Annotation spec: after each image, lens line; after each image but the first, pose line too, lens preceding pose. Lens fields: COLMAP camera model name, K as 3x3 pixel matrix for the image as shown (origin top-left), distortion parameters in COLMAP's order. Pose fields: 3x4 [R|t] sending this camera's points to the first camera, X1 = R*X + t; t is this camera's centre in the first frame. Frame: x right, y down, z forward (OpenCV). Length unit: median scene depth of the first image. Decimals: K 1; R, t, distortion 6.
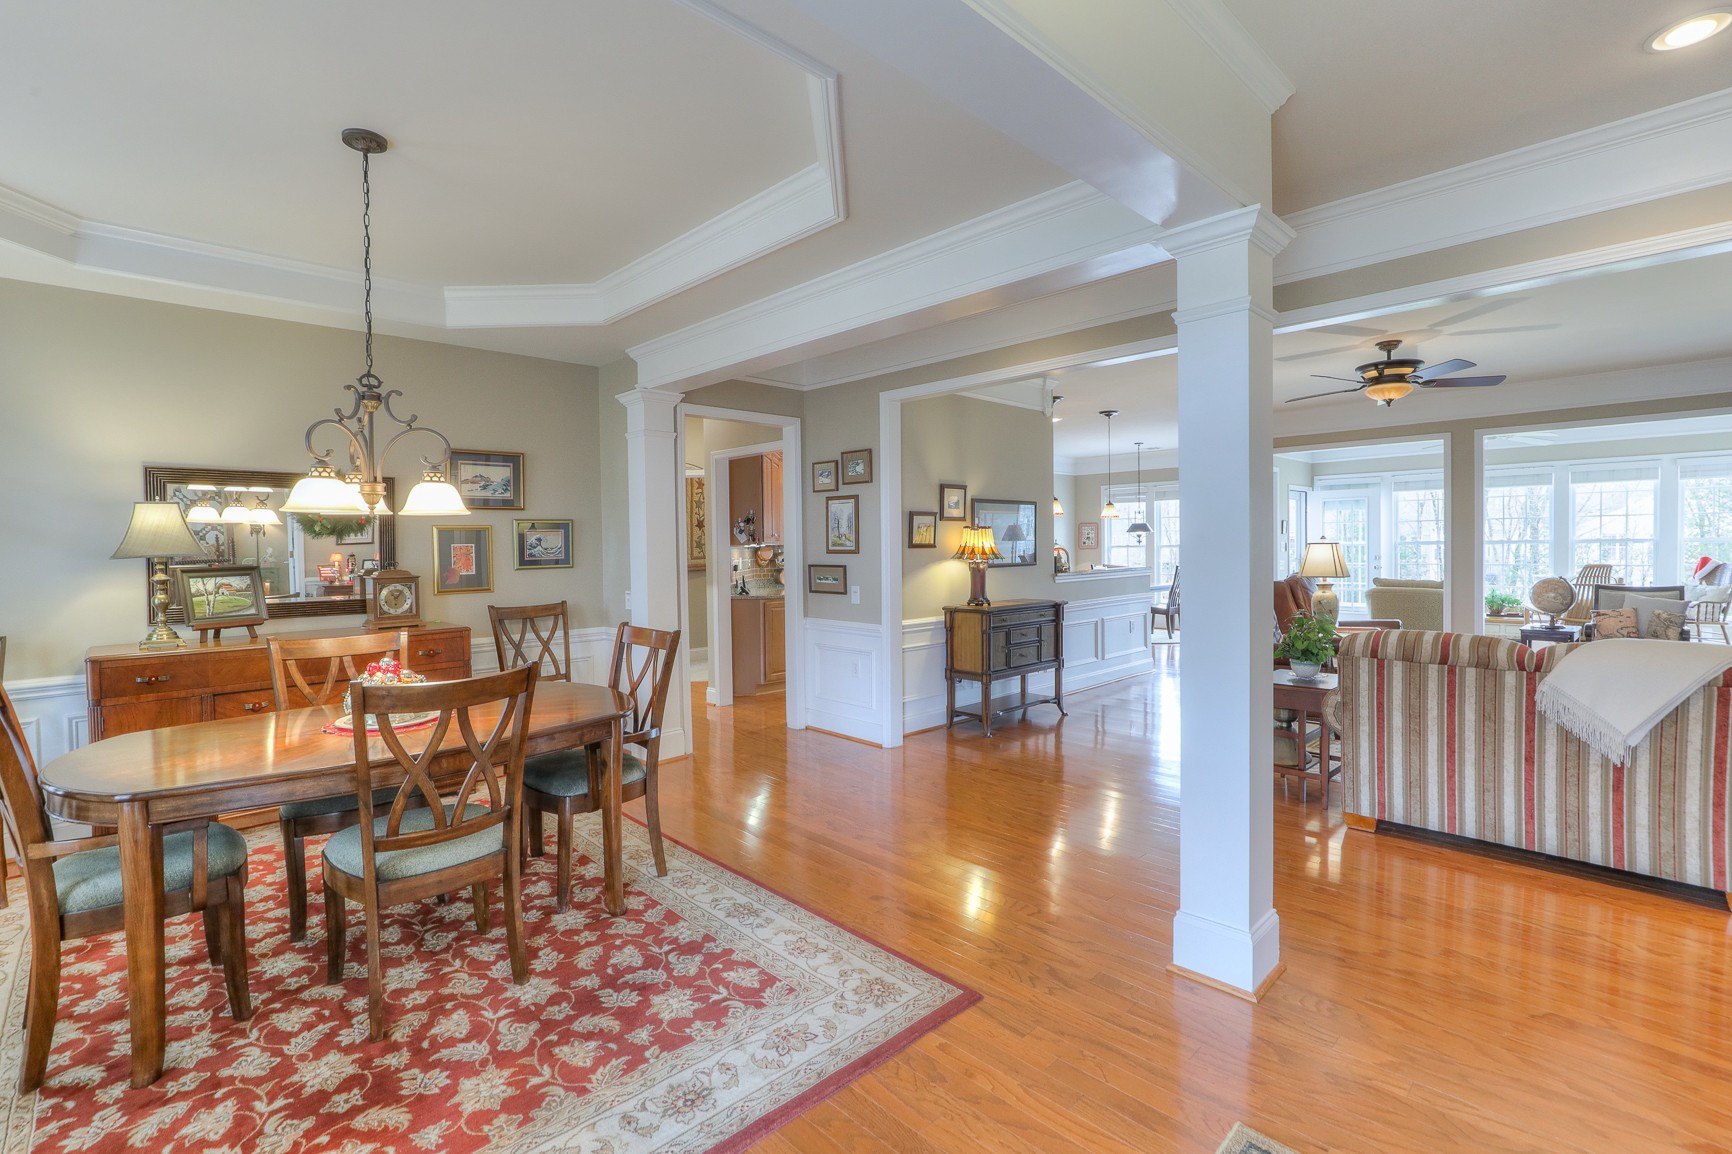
lens RADIAL K [[788.0, 0, 855.1], [0, 788.0, 562.3], [0, 0, 1]] dist [-0.020562, 0.005044]
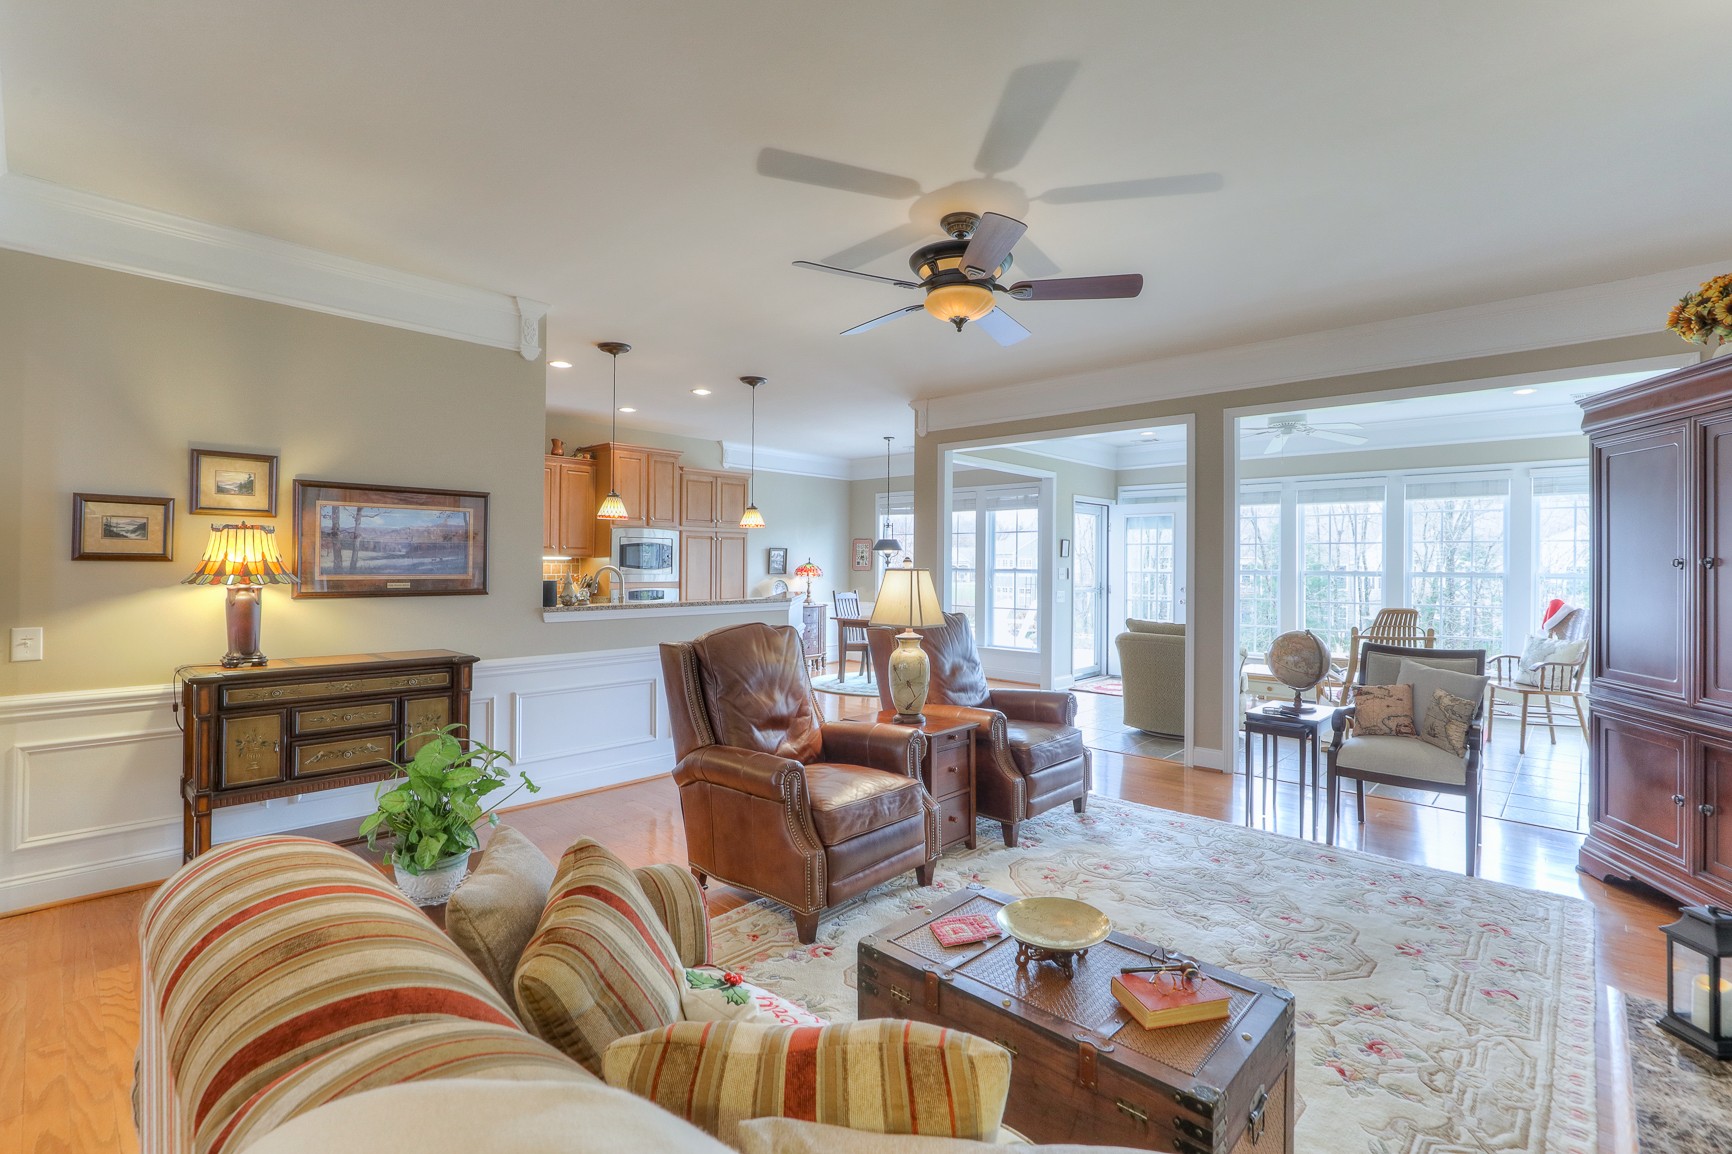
lens RADIAL K [[788.0, 0, 855.1], [0, 788.0, 562.3], [0, 0, 1]] dist [-0.020562, 0.005044]
pose [[0.998499, 0.022618, 0.049873, 0.836829], [-0.021480, 0.999499, -0.023235, -0.022849], [-0.050374, 0.022128, 0.998485, 0.629278]]
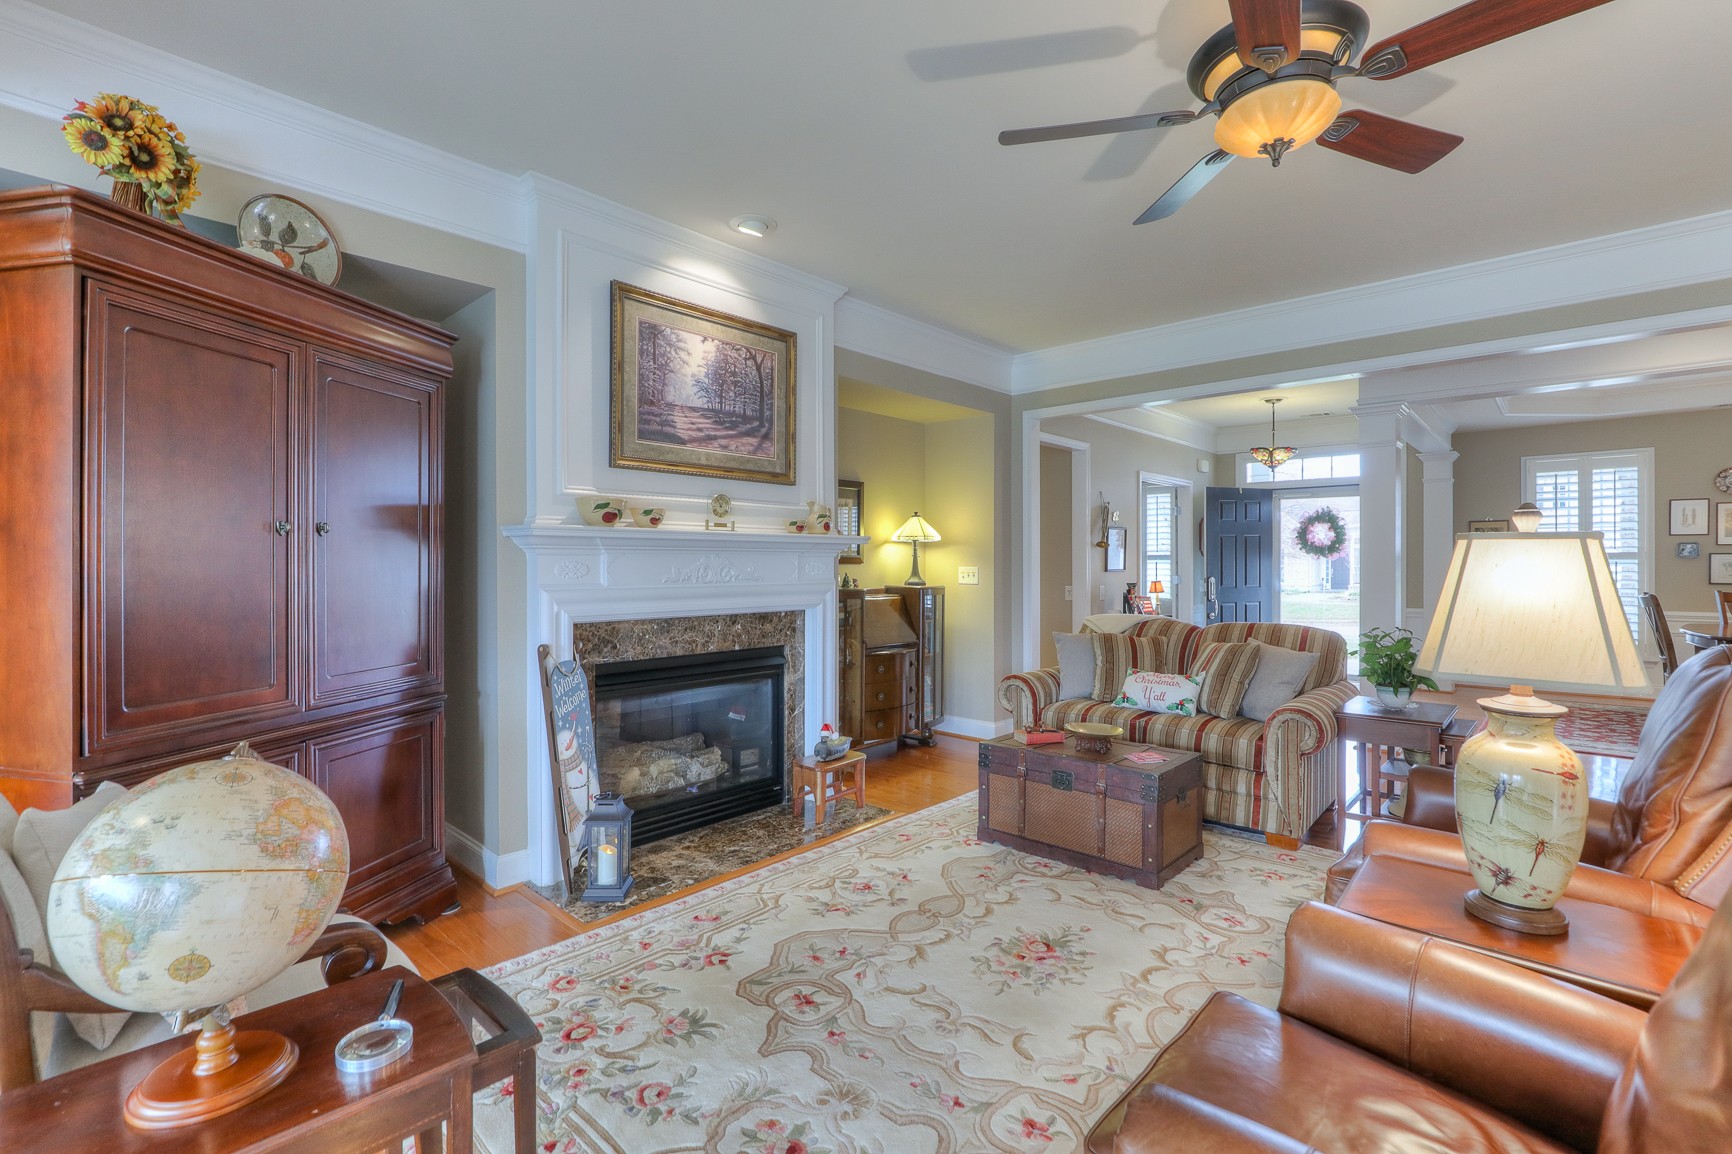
lens RADIAL K [[787.8, 0, 860.3], [0, 787.8, 561.9], [0, 0, 1]] dist [-0.018999, 0.006887]
pose [[-0.998212, 0.015962, -0.057595, 1.302093], [0.014763, 0.999667, 0.021170, -0.036654], [0.057914, 0.020282, -0.998116, 1.977764]]
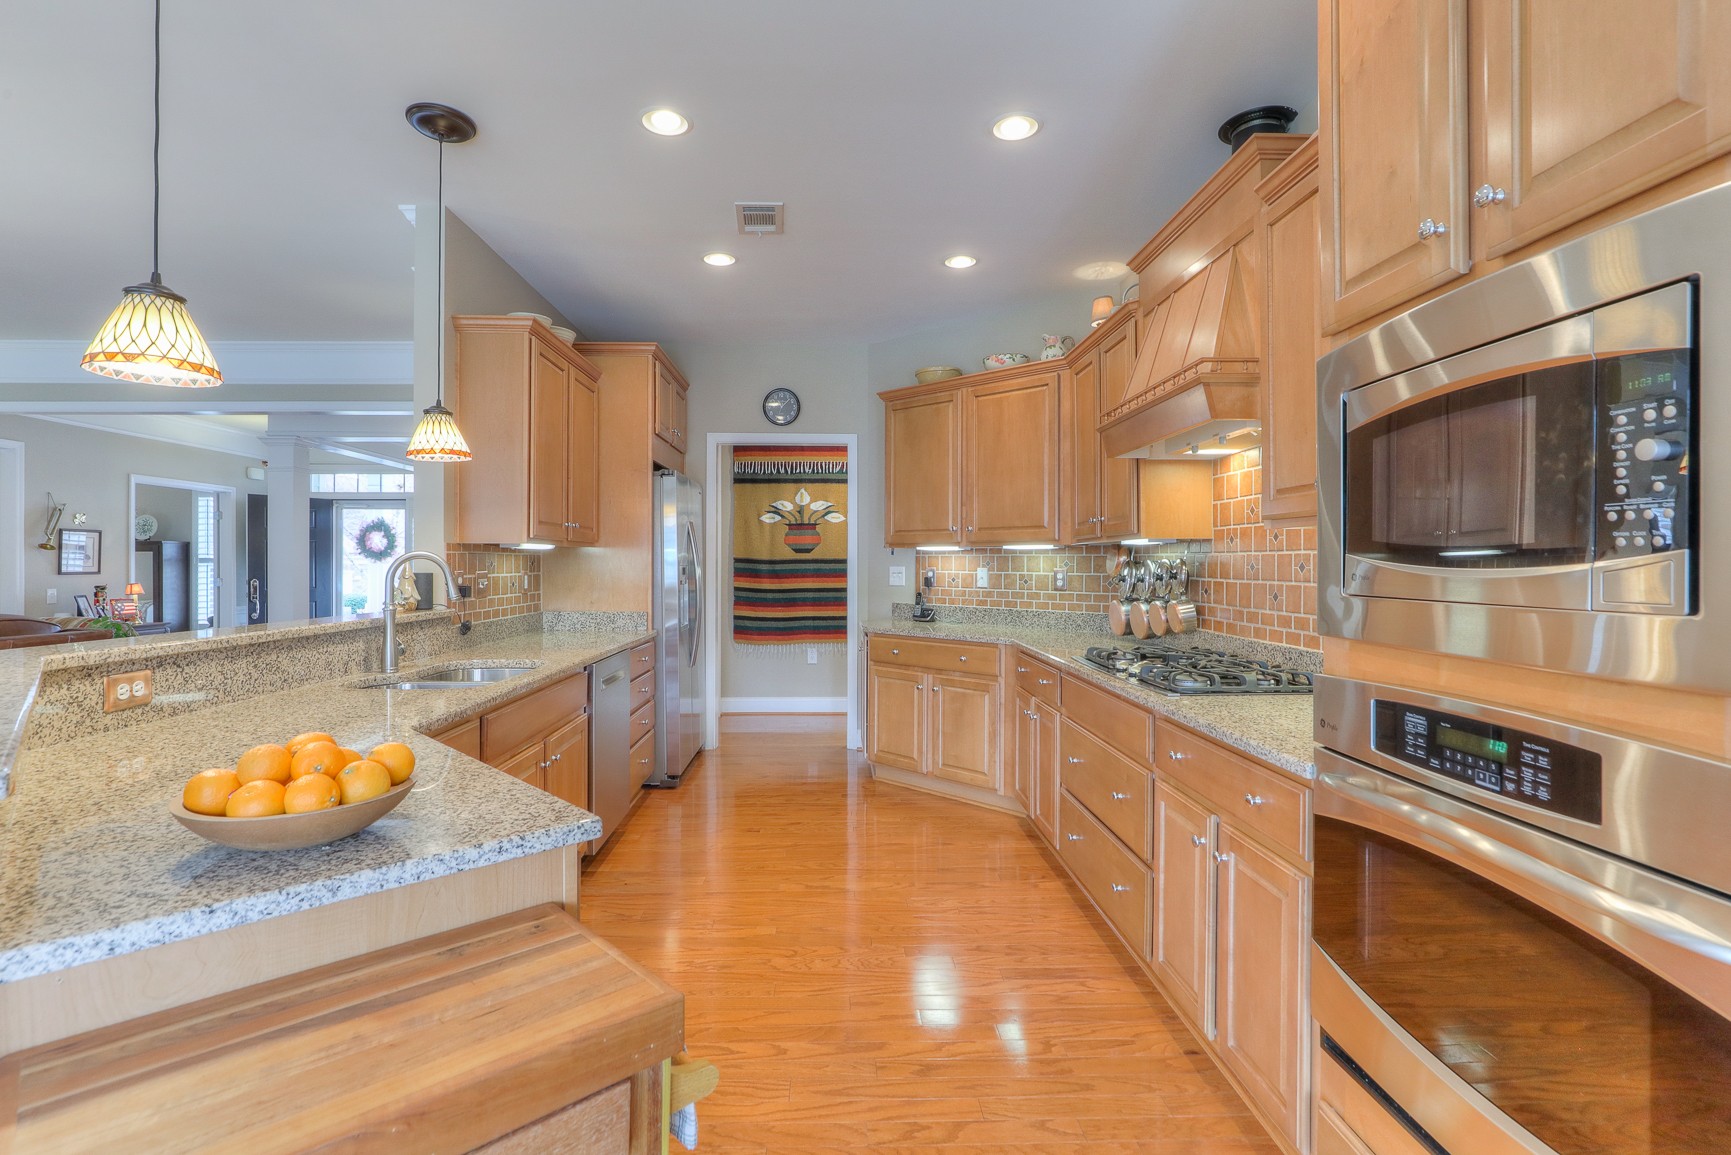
lens RADIAL K [[801.6, 0, 860.4], [0, 801.6, 569.8], [0, 0, 1]] dist [-0.019550, -0.000292]
pose [[-0.667211, 0.016732, -0.744681, 0.751201], [-0.008233, 0.999521, 0.029835, -0.045063], [0.744823, 0.026037, -0.666754, 2.730721]]
